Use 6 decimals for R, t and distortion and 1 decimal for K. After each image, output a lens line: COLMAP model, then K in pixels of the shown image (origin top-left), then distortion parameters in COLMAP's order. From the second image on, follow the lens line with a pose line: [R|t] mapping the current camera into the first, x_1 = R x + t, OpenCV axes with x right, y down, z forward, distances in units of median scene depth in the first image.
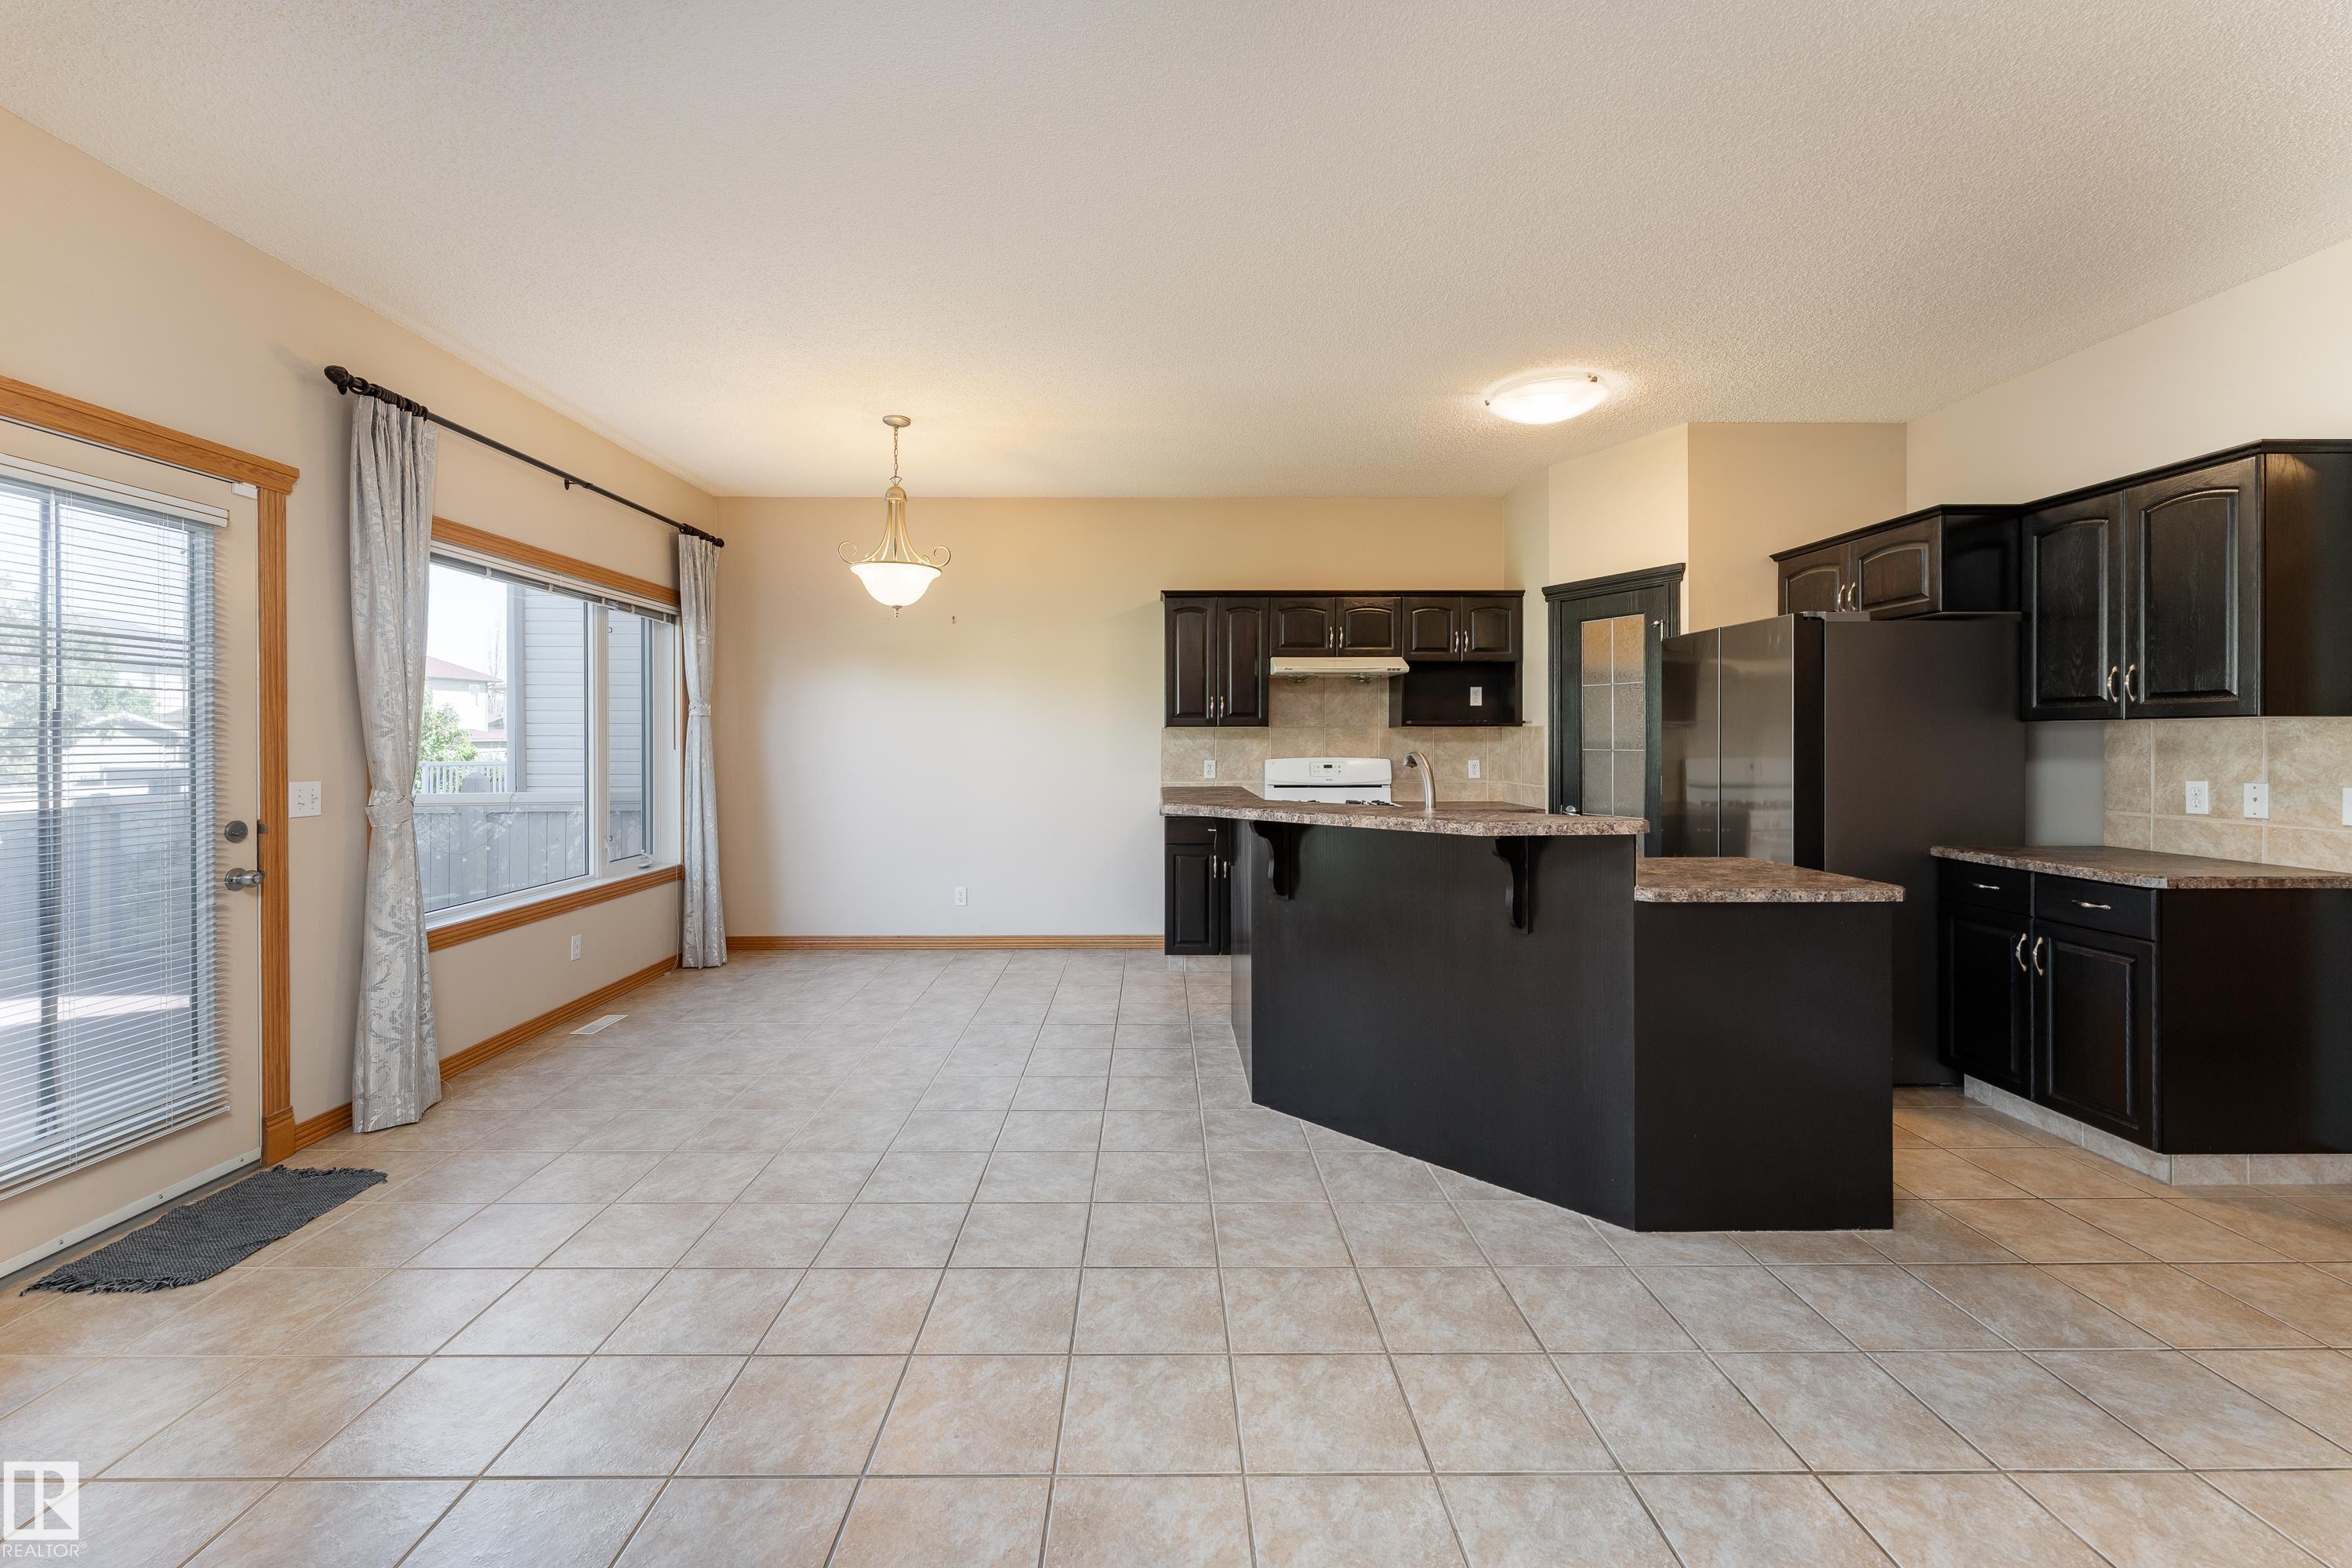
lens RADIAL K [[973.8, 0, 1142.8], [0, 973.8, 734.2], [0, 0, 1]] dist [-0.001155, -0.000210]
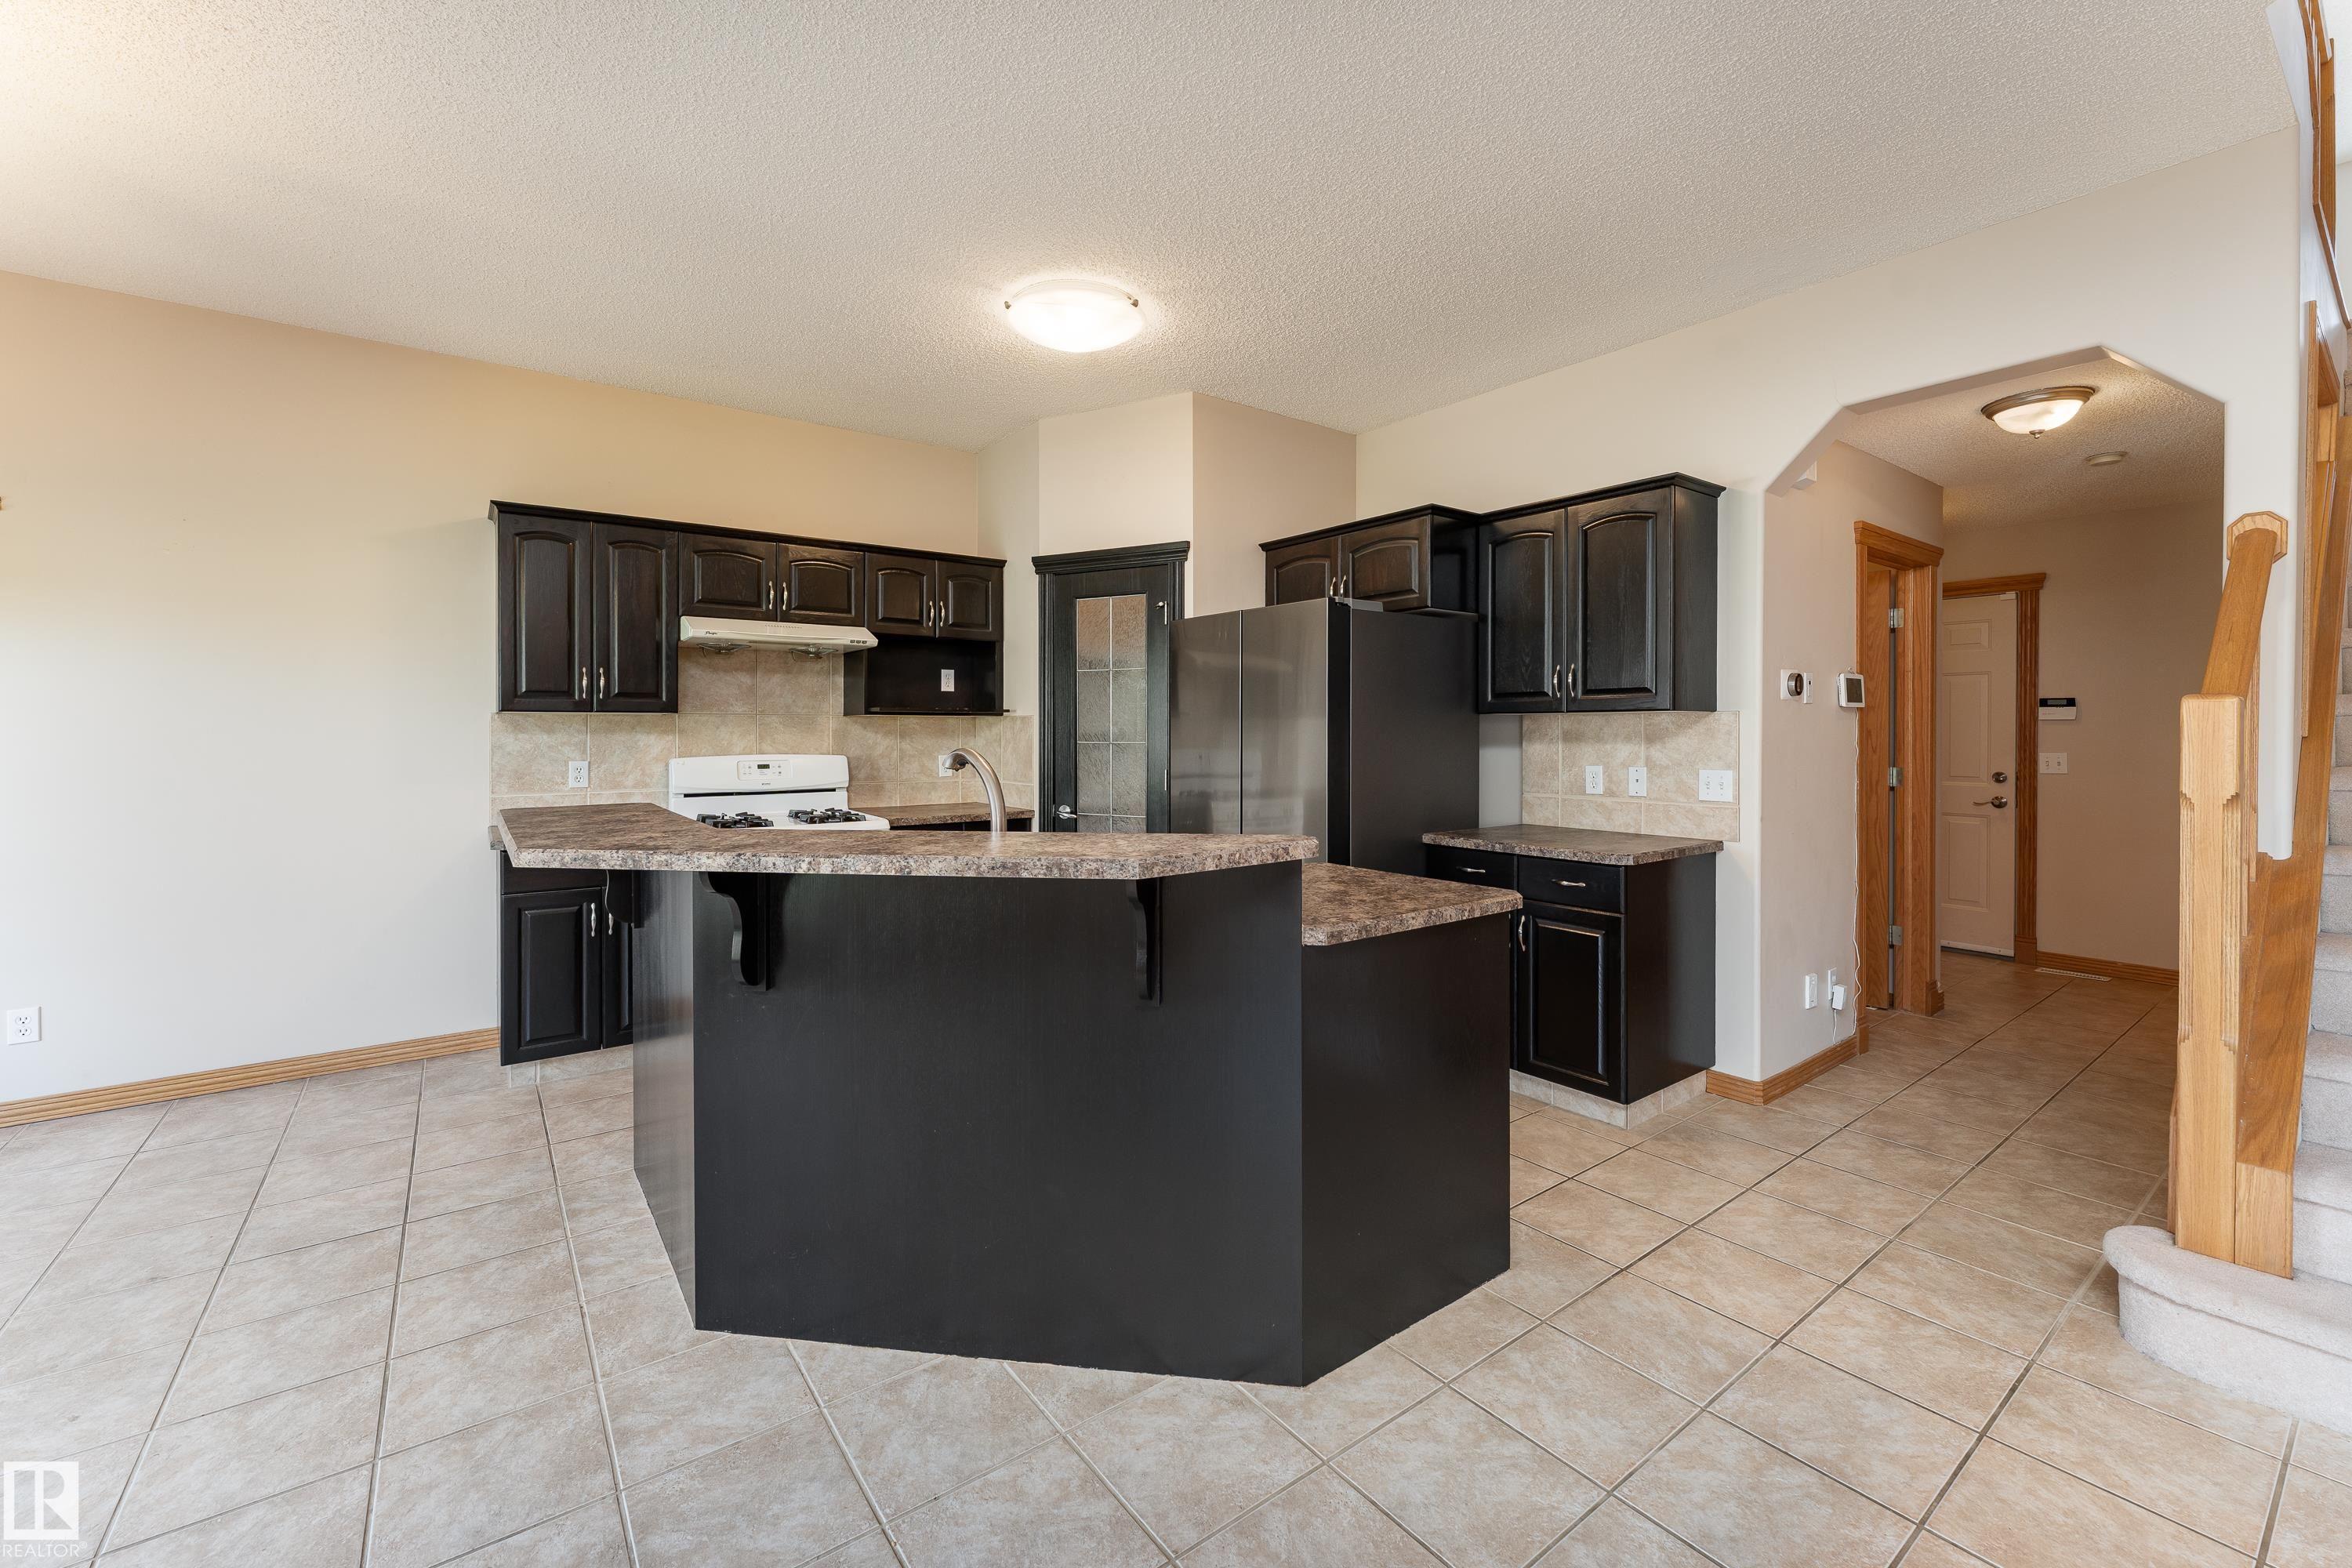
lens RADIAL K [[956.8, 0, 1188.9], [0, 956.8, 736.7], [0, 0, 1]] dist [-0.000039, -0.000086]
pose [[0.789343, -0.003309, 0.613943, -0.008541], [-0.003070, 0.999952, 0.009336, 0.002957], [-0.613944, -0.009254, 0.789295, 0.311823]]
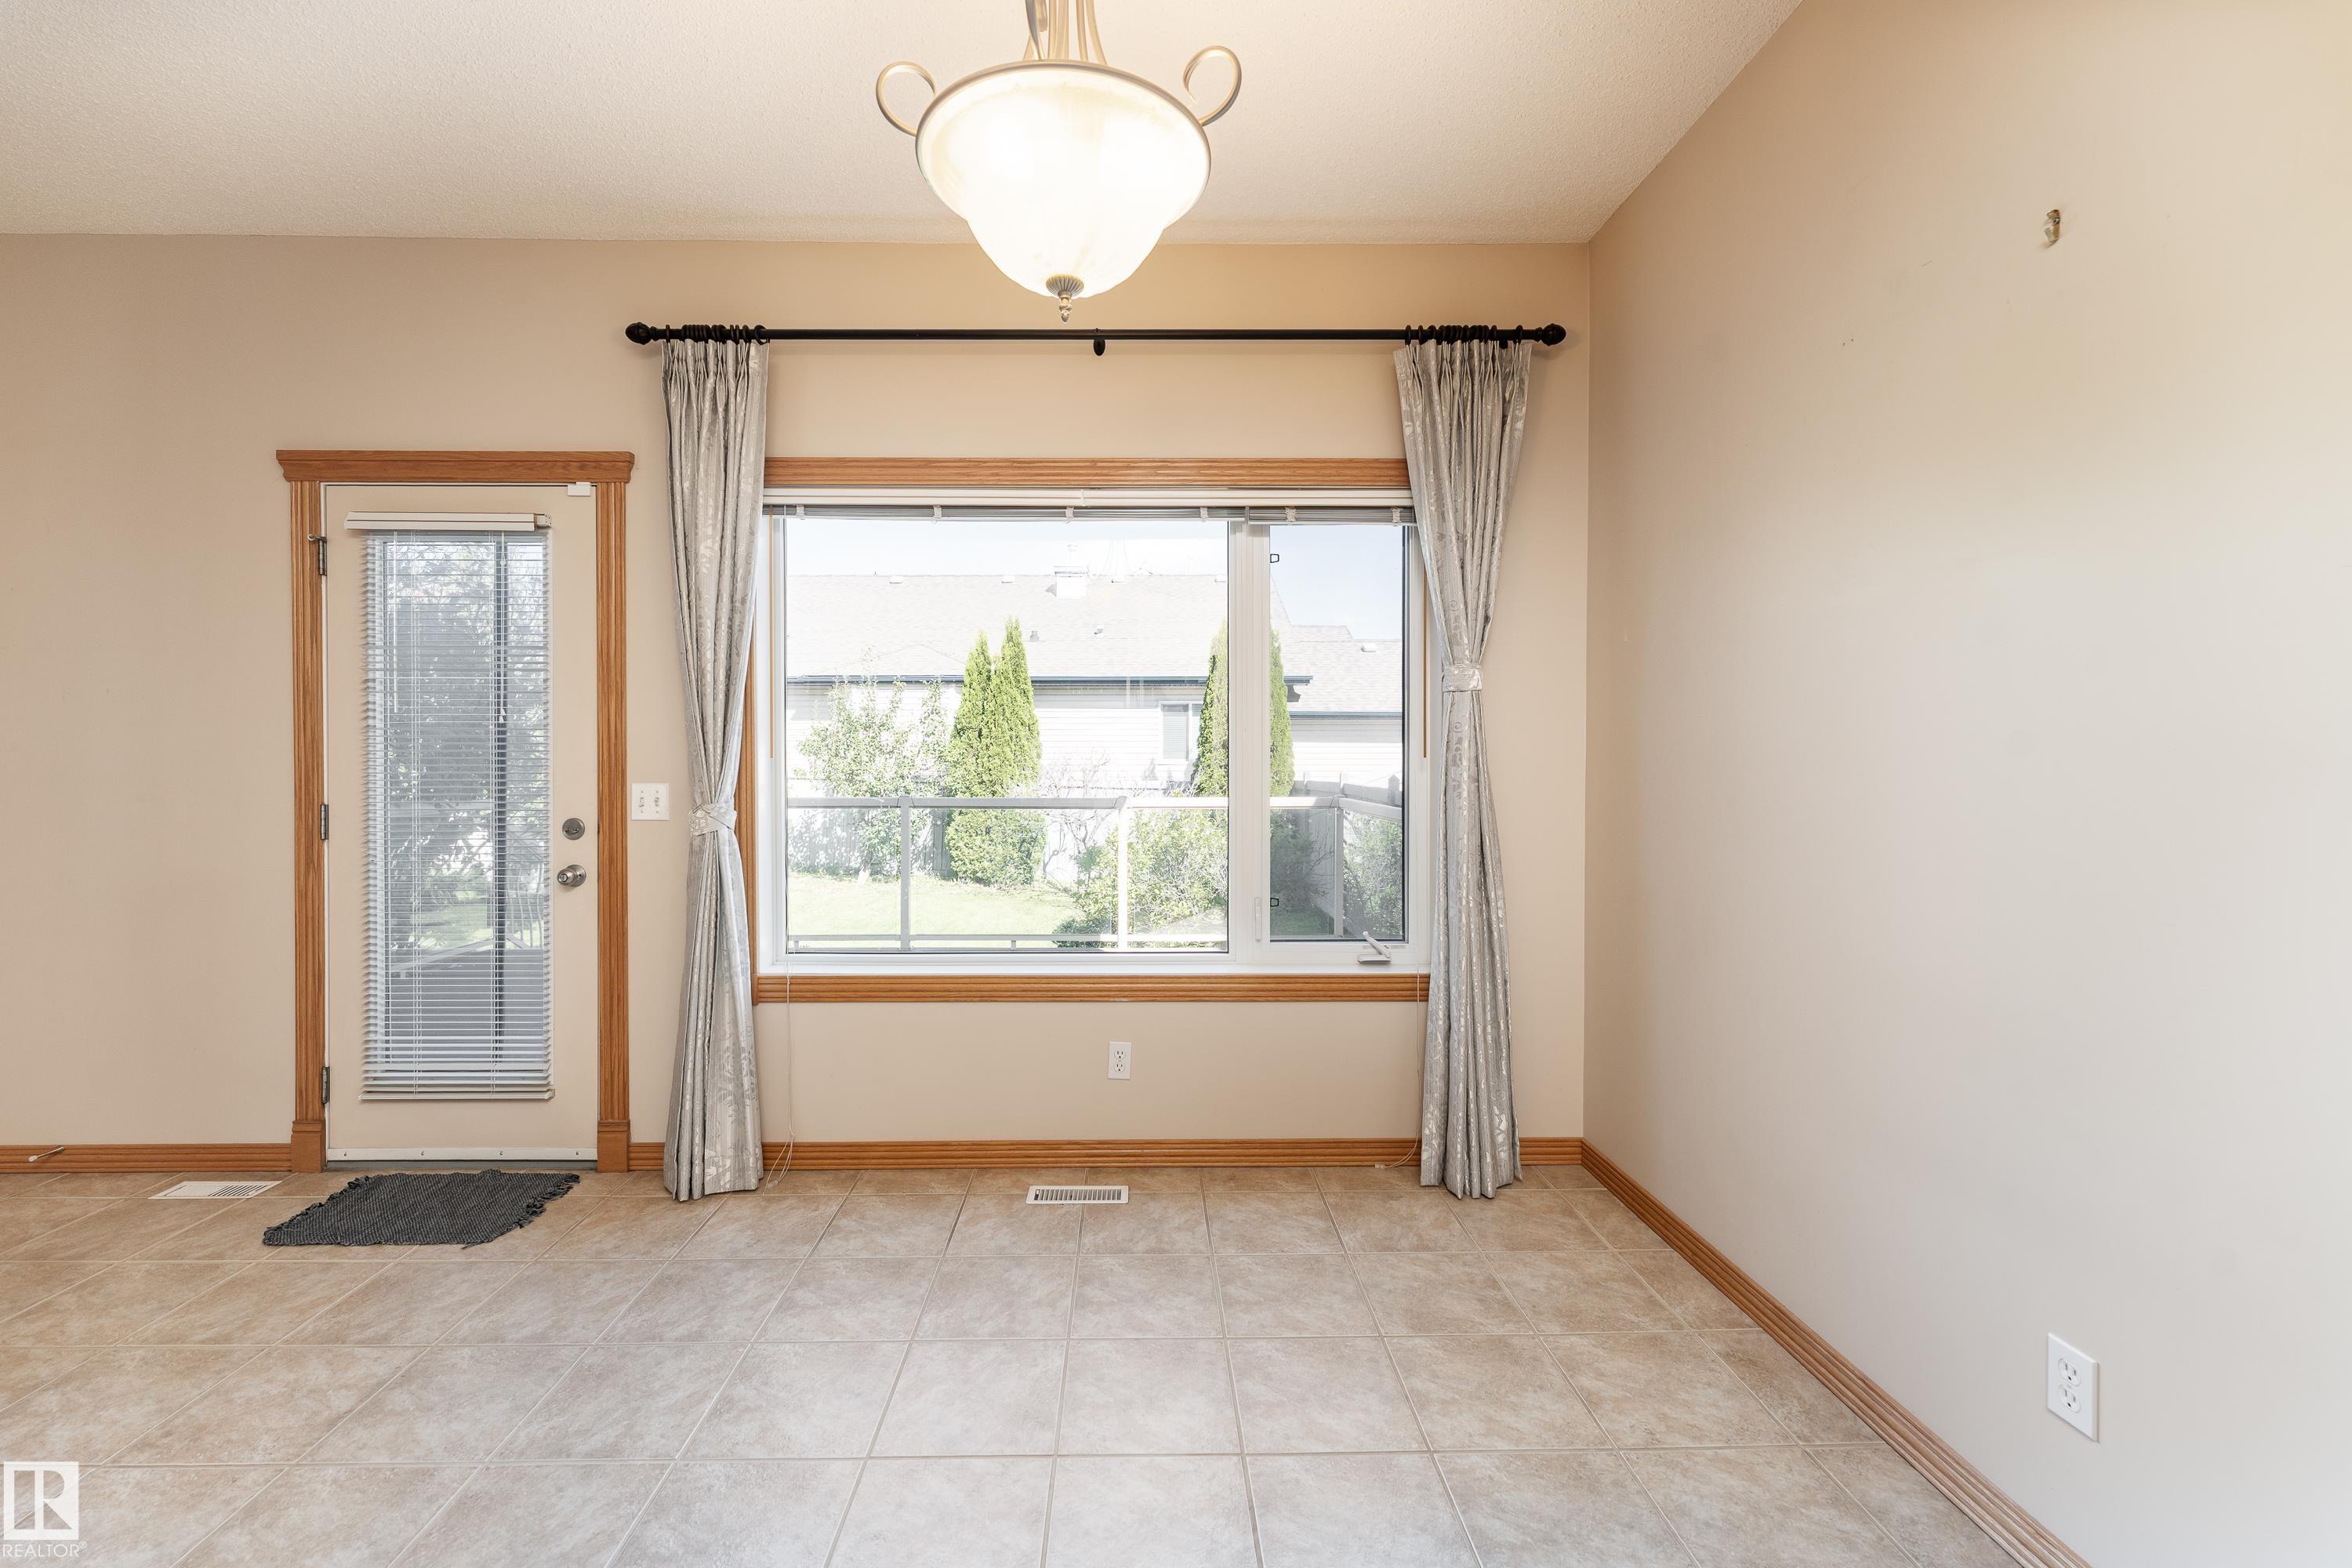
lens RADIAL K [[953.8, 0, 1145.2], [0, 953.8, 764.3], [0, 0, 1]] dist [0.001337, 0.000160]
pose [[0.019599, 0.007087, -0.999783, 0.059079], [0.003184, 0.999969, 0.007150, 0.021257], [0.999803, -0.003323, 0.019576, 1.218666]]
